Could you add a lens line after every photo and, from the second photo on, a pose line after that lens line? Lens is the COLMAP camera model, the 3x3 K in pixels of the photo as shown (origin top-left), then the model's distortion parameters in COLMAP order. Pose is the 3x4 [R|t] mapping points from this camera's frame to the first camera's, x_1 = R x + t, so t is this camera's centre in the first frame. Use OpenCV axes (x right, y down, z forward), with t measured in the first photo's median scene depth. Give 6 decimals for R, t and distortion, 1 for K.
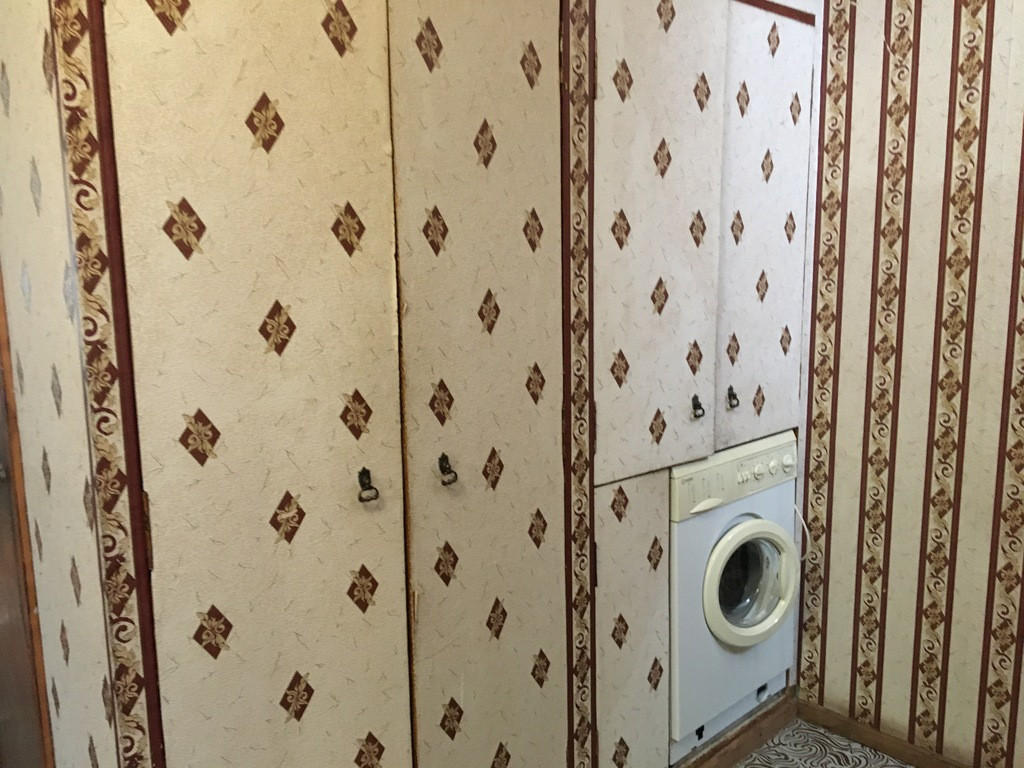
lens RADIAL K [[884.3, 0, 521.7], [0, 884.3, 361.2], [0, 0, 1]] dist [0.039345, -0.049287]
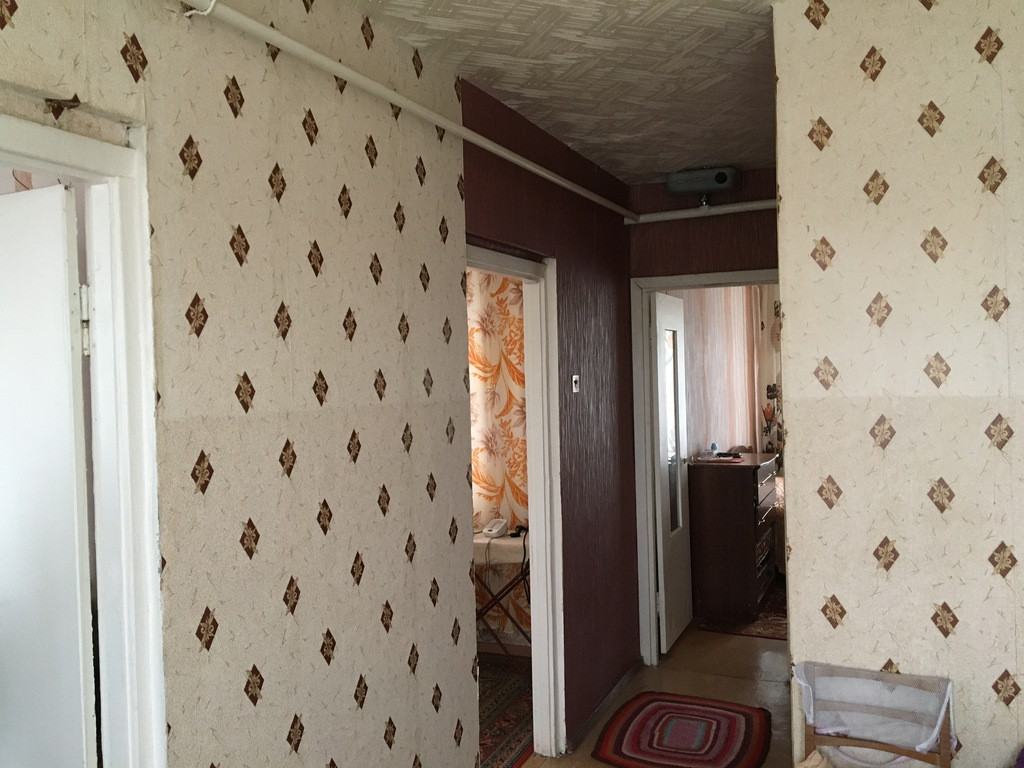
lens RADIAL K [[884.3, 0, 512.2], [0, 884.3, 382.6], [0, 0, 1]] dist [0.039345, -0.049287]
pose [[0.918223, -0.044189, 0.393590, -0.103912], [0.104071, 0.985755, -0.132120, 0.015528], [-0.382146, 0.162277, 0.909742, -0.101683]]
